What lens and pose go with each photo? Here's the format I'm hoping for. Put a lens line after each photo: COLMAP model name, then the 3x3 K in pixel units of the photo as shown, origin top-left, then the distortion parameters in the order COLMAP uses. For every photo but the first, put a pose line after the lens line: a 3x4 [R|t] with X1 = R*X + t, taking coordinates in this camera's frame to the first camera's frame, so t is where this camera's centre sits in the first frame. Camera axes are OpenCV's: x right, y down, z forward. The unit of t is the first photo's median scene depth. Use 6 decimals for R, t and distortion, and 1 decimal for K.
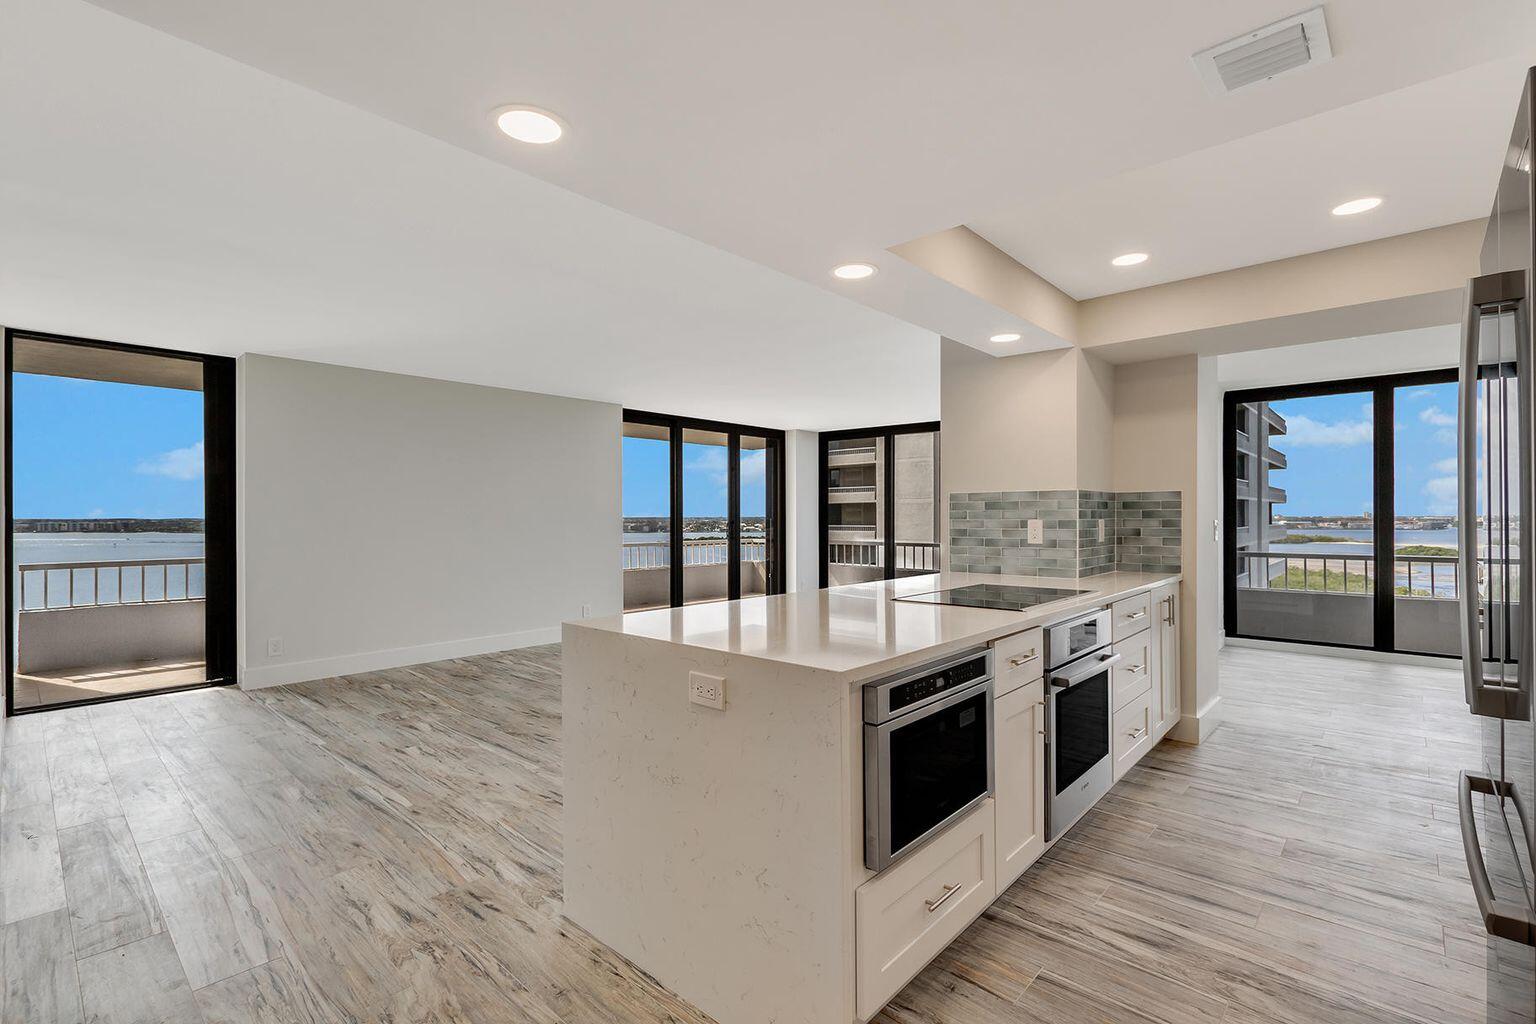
lens RADIAL K [[695.9, 0, 764.1], [0, 695.9, 515.9], [0, 0, 1]] dist [0.001059, -0.000025]
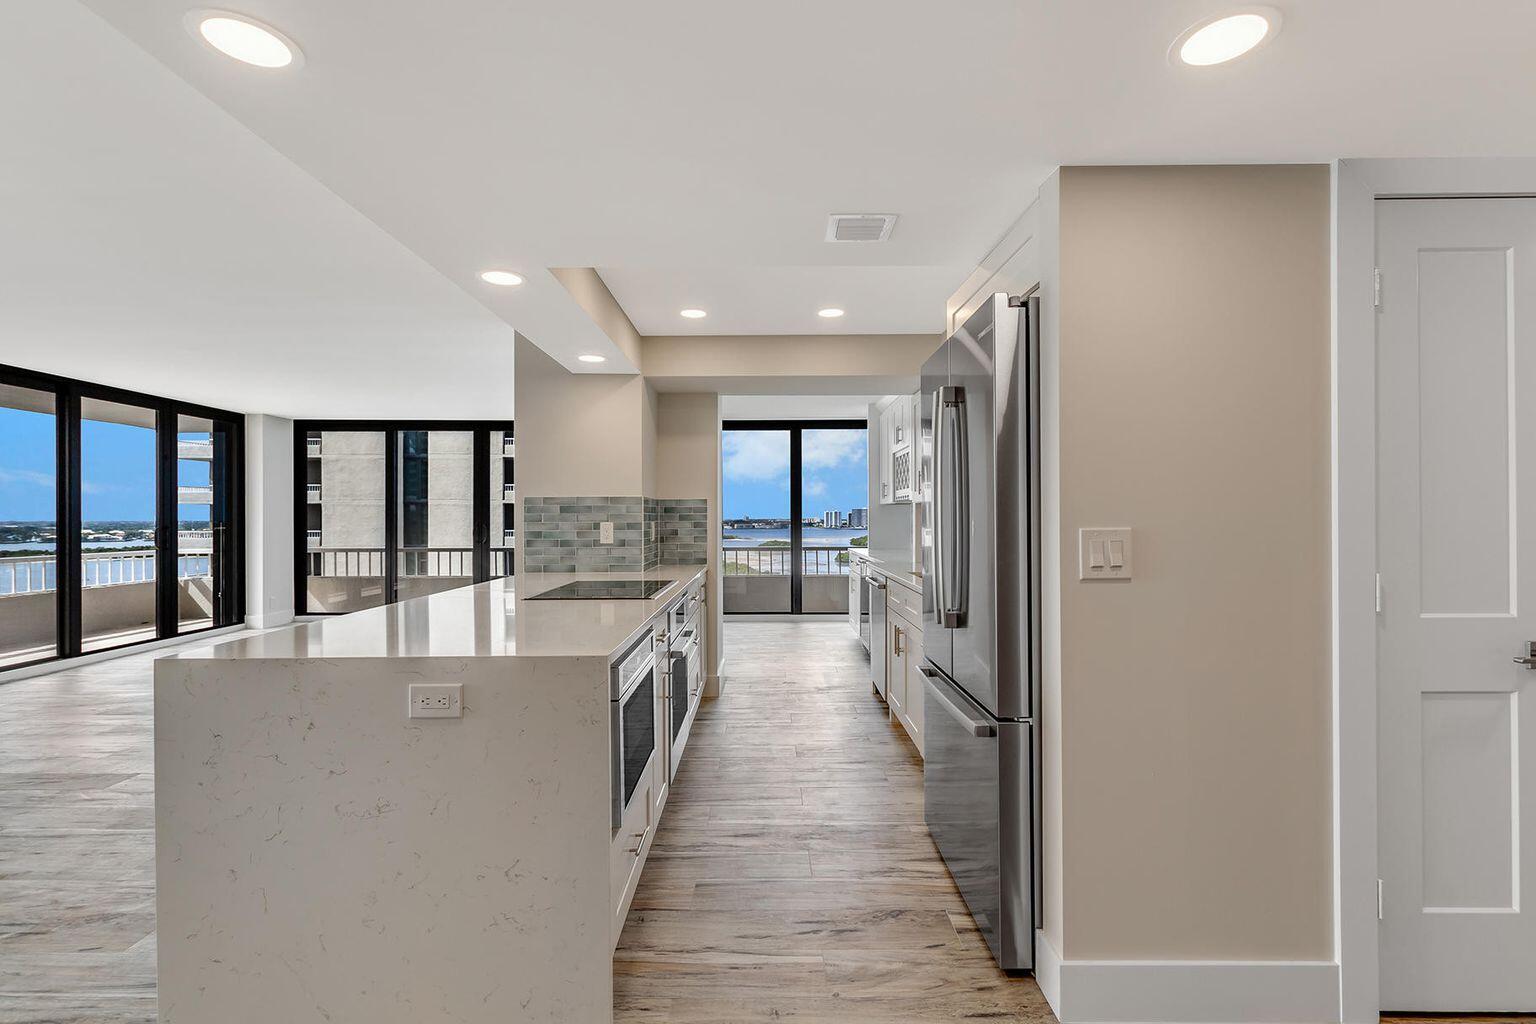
lens RADIAL K [[695.9, 0, 764.1], [0, 695.9, 515.9], [0, 0, 1]] dist [0.001059, -0.000025]
pose [[0.736025, 0.002527, 0.676950, -0.183120], [0.000814, 0.999989, -0.004618, 0.000635], [-0.676954, 0.003950, 0.736015, -0.004587]]
